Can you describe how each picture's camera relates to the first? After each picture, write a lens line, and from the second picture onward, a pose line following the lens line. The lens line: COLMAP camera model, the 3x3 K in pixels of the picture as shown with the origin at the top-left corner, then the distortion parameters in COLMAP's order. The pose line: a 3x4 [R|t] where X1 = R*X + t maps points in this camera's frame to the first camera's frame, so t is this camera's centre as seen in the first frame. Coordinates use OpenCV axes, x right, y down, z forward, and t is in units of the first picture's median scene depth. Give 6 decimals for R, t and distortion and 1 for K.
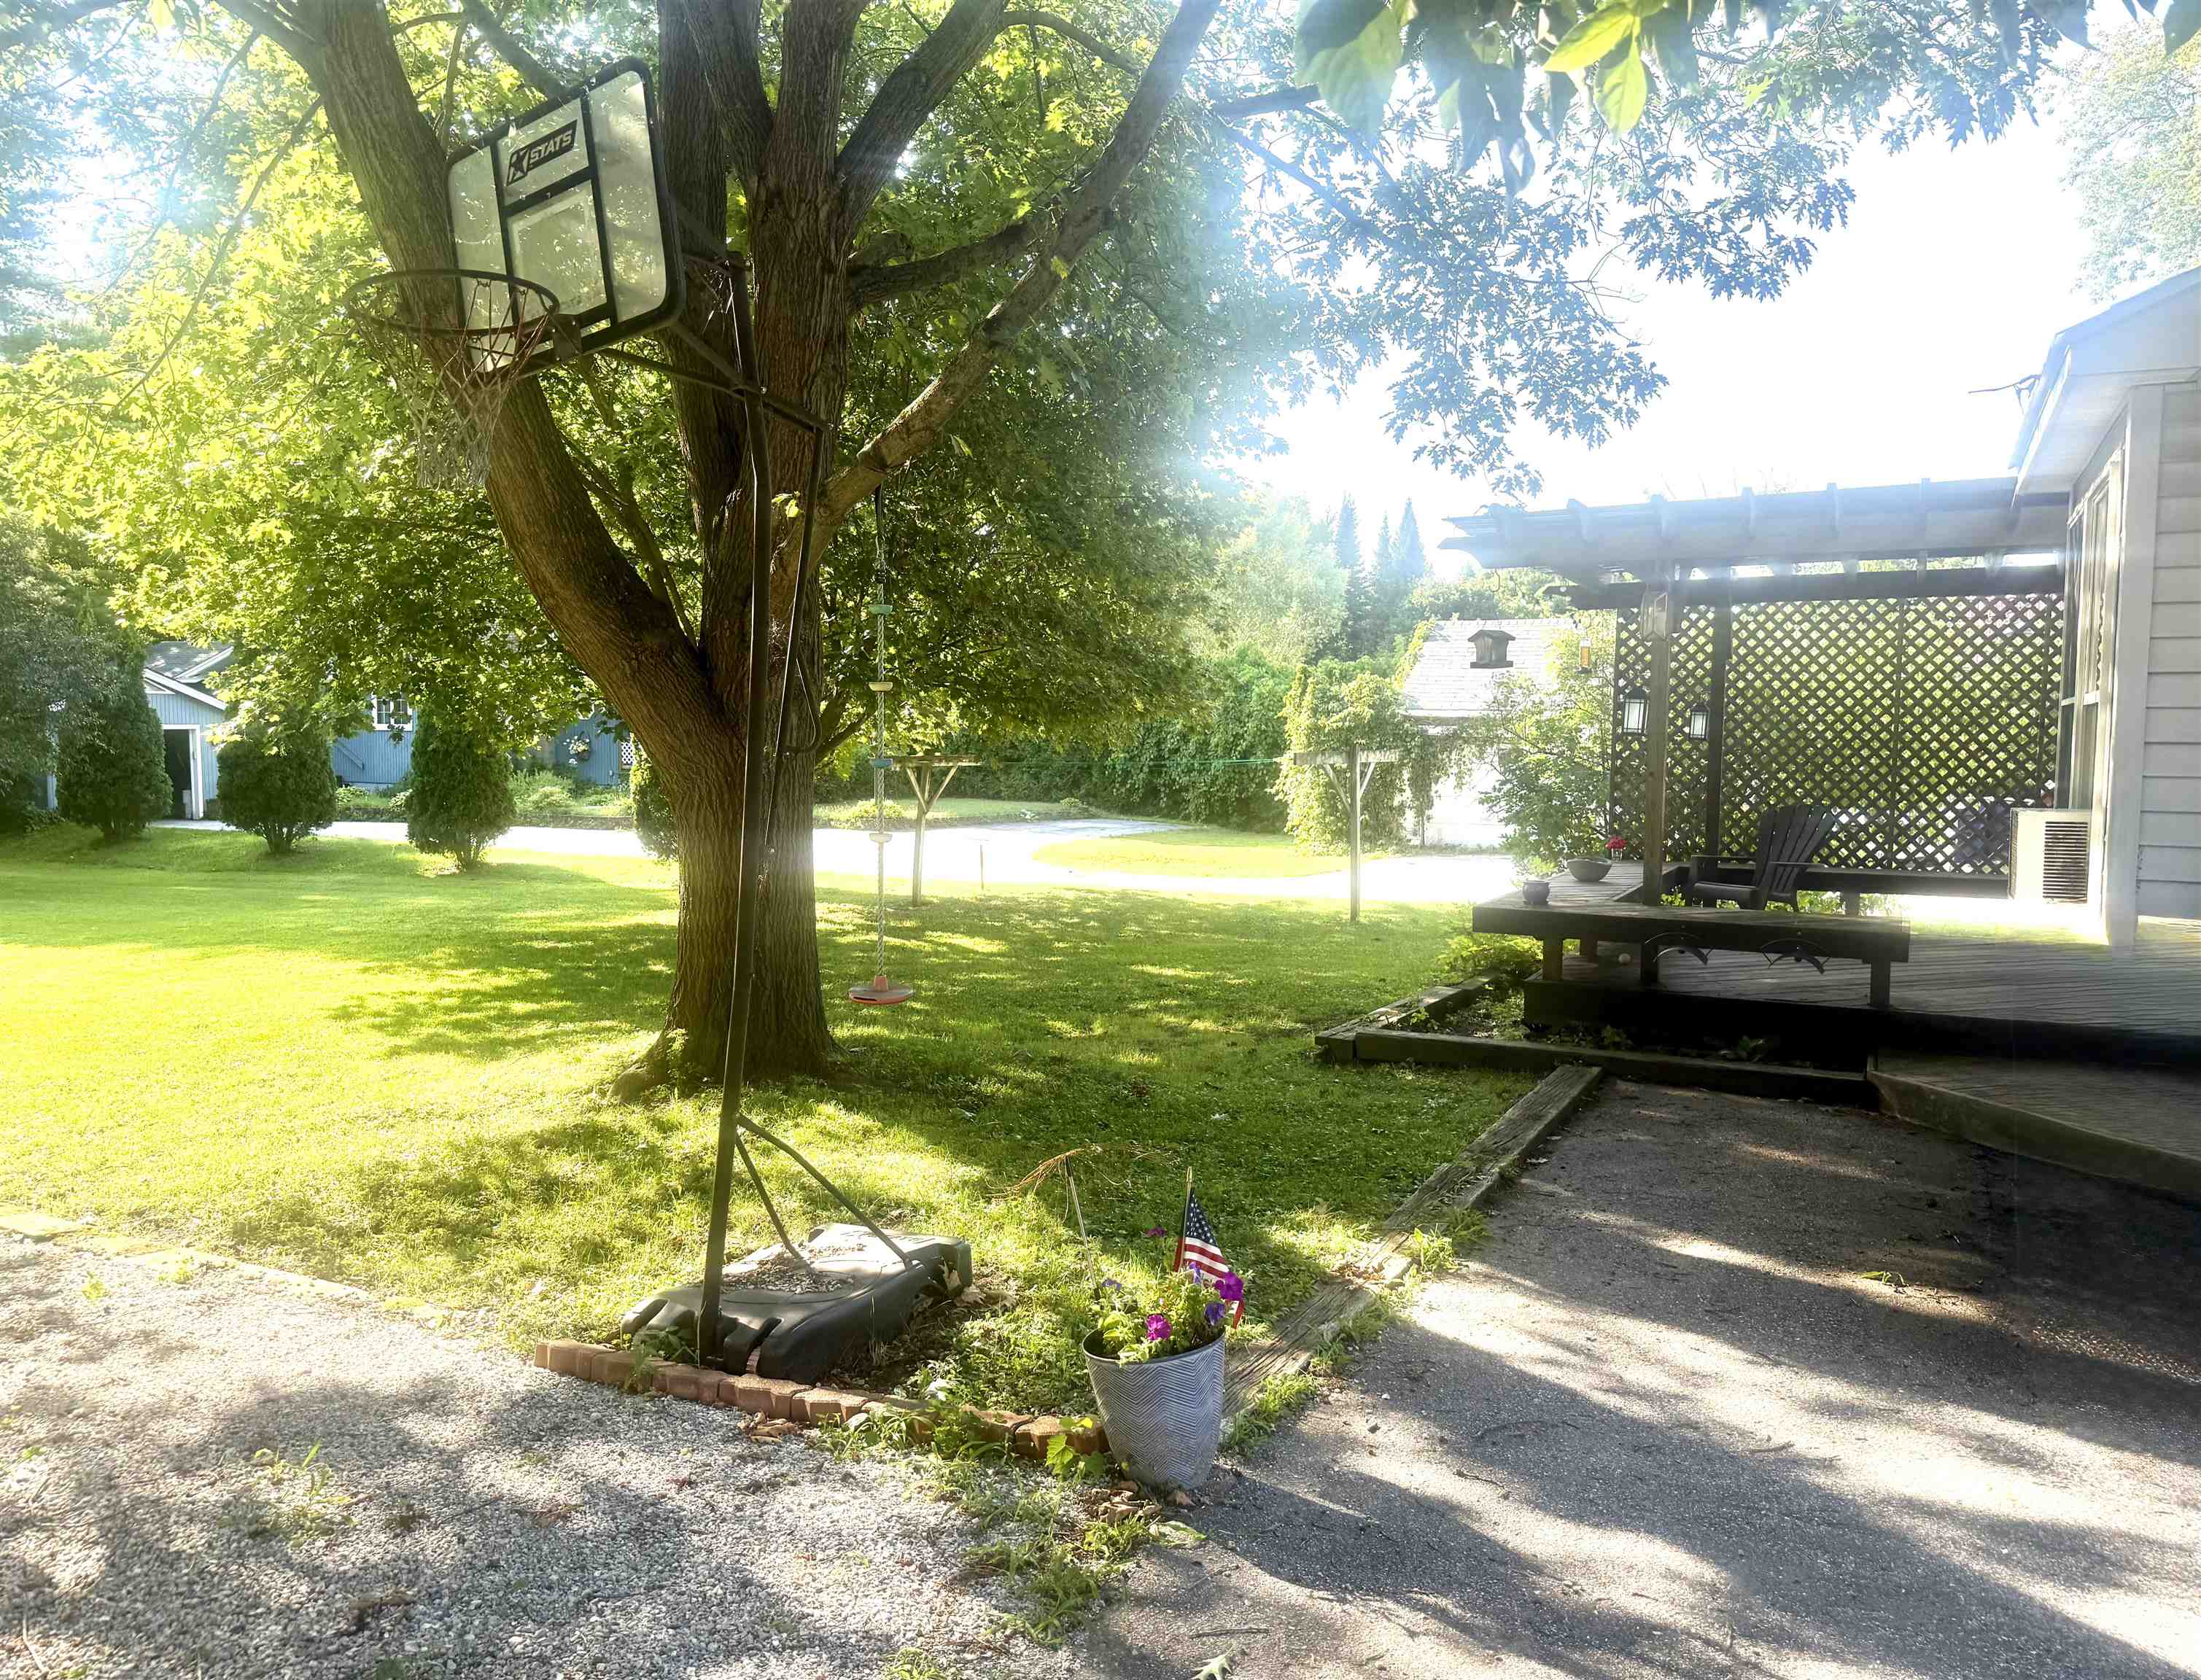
lens RADIAL K [[1604.1, 0, 1106.8], [0, 1604.1, 830.3], [0, 0, 1]] dist [0.026046, -0.028474]
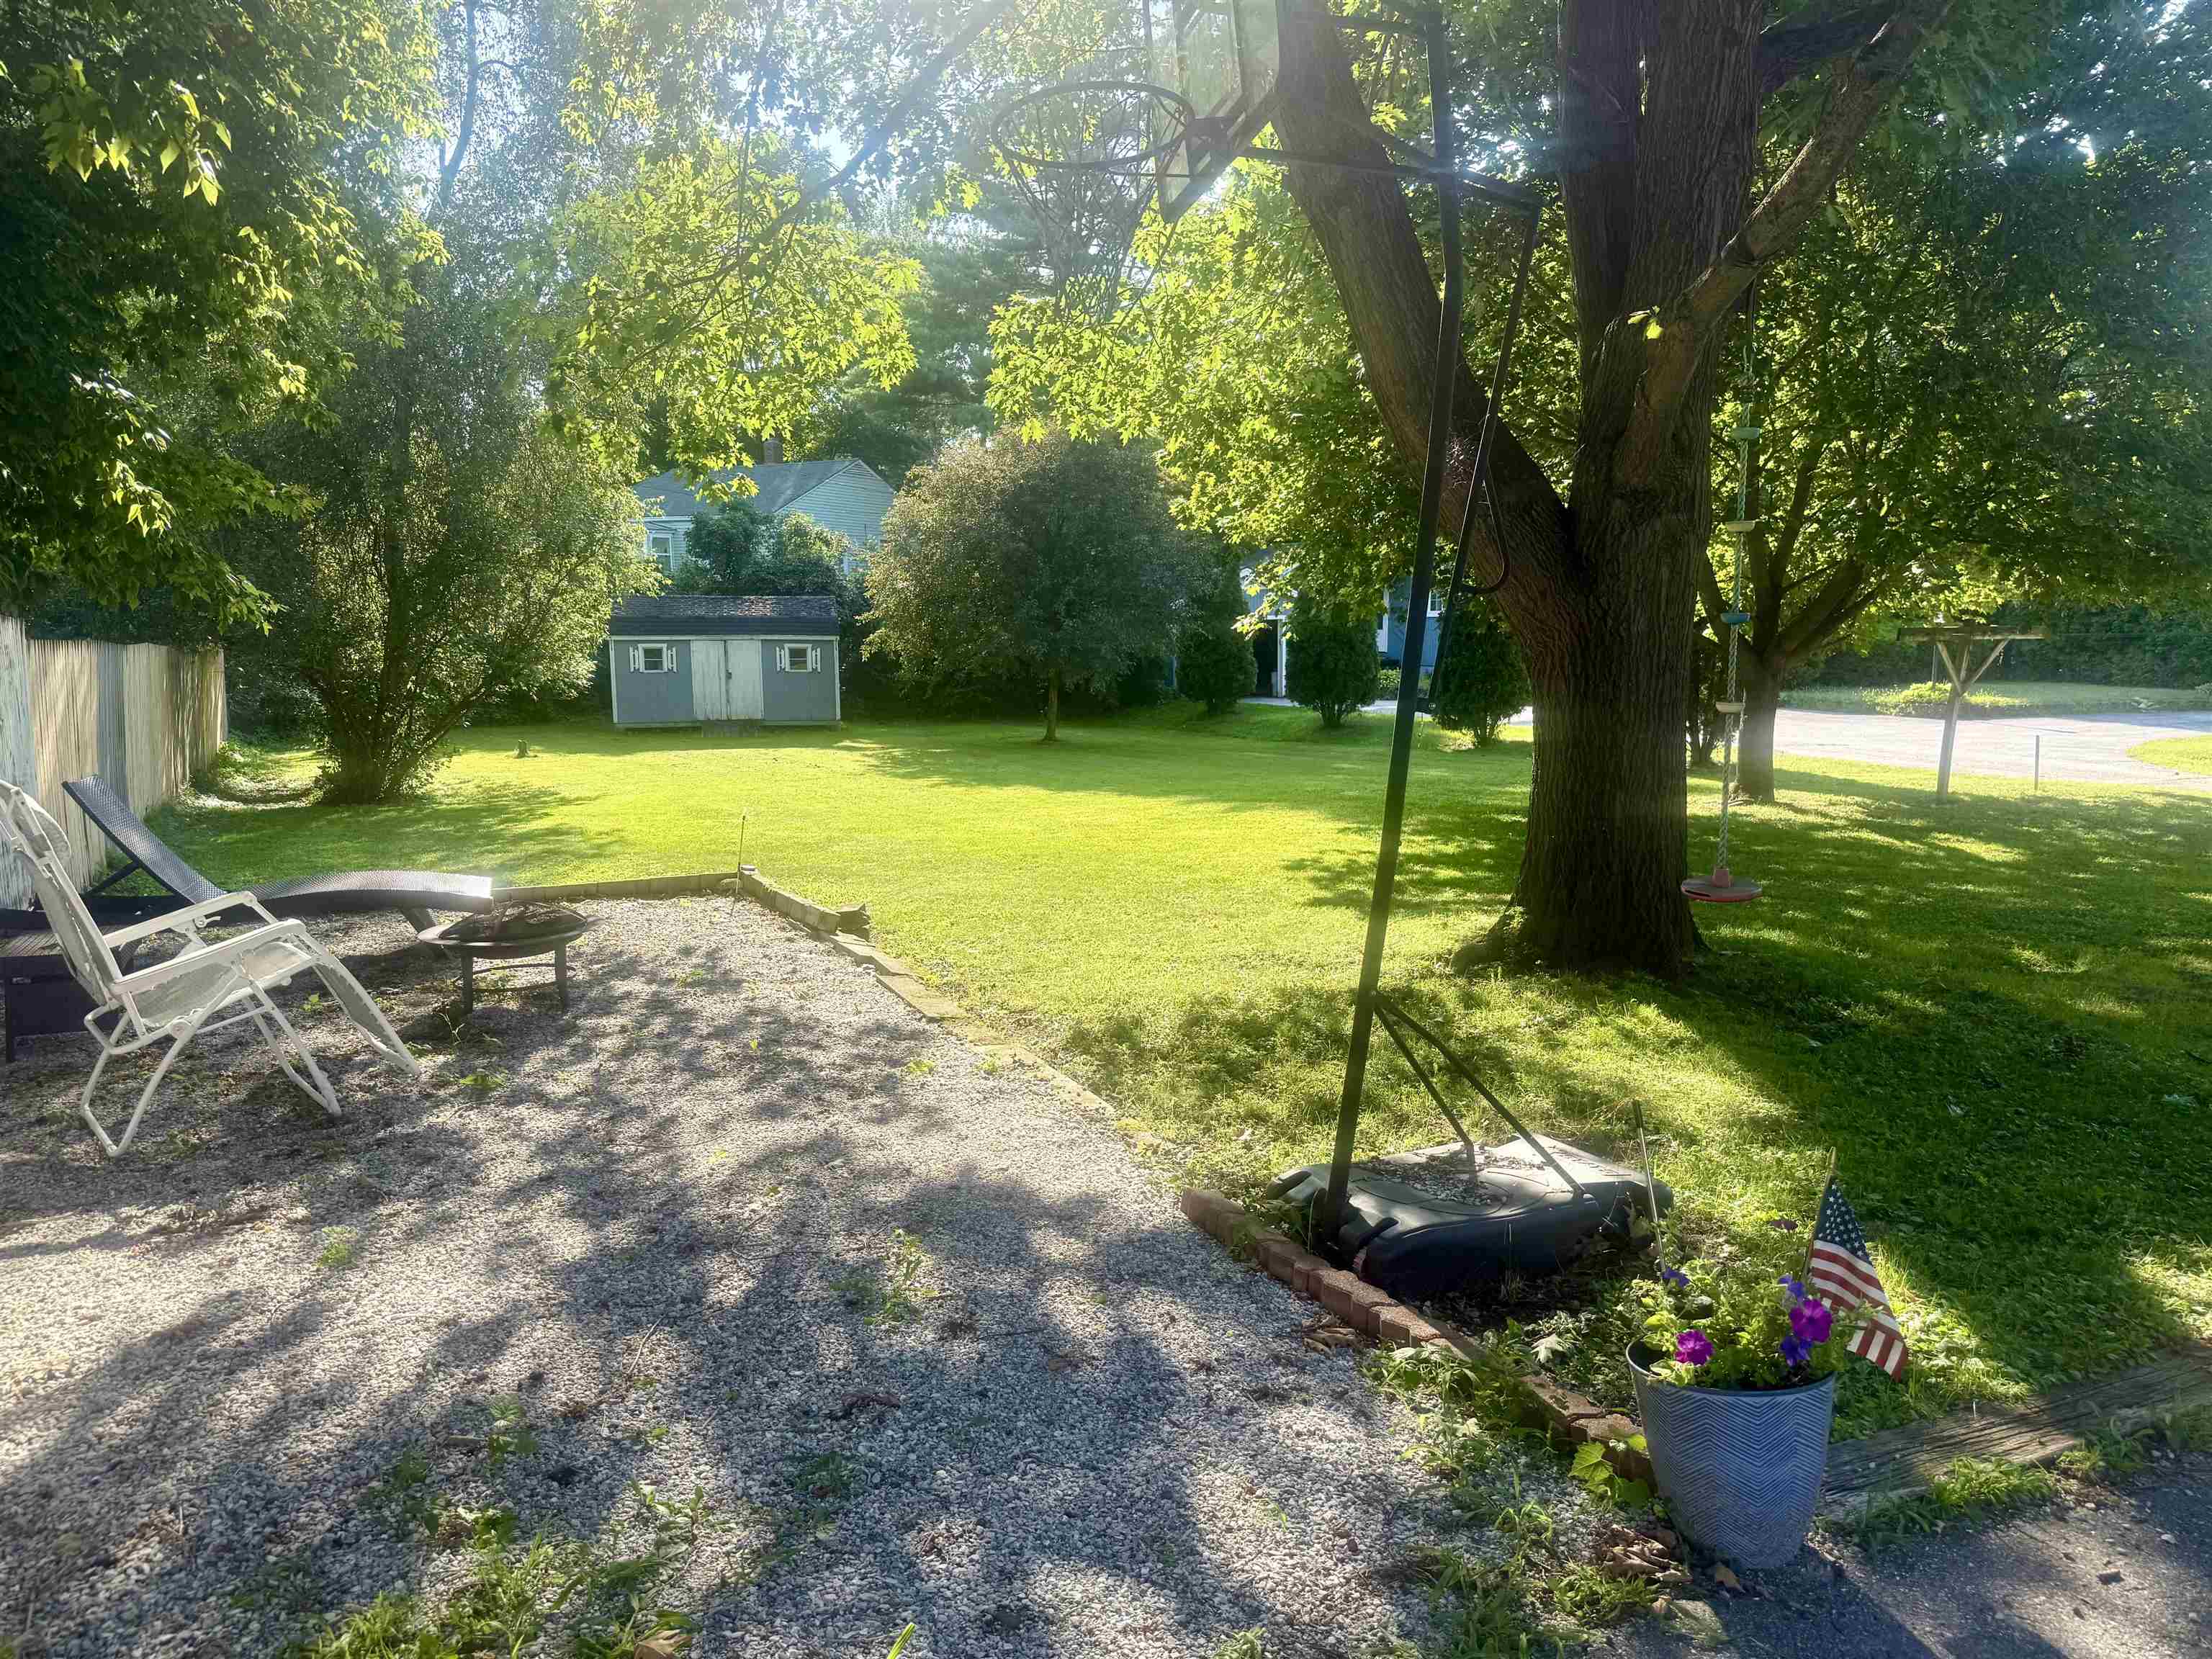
lens RADIAL K [[1542.0, 0, 1099.2], [0, 1542.0, 842.2], [0, 0, 1]] dist [0.015486, -0.030300]
pose [[0.769187, 0.073449, -0.634789, 0.122898], [-0.023191, 0.995927, 0.087135, 0.011536], [0.638603, -0.052302, 0.767757, 0.142313]]
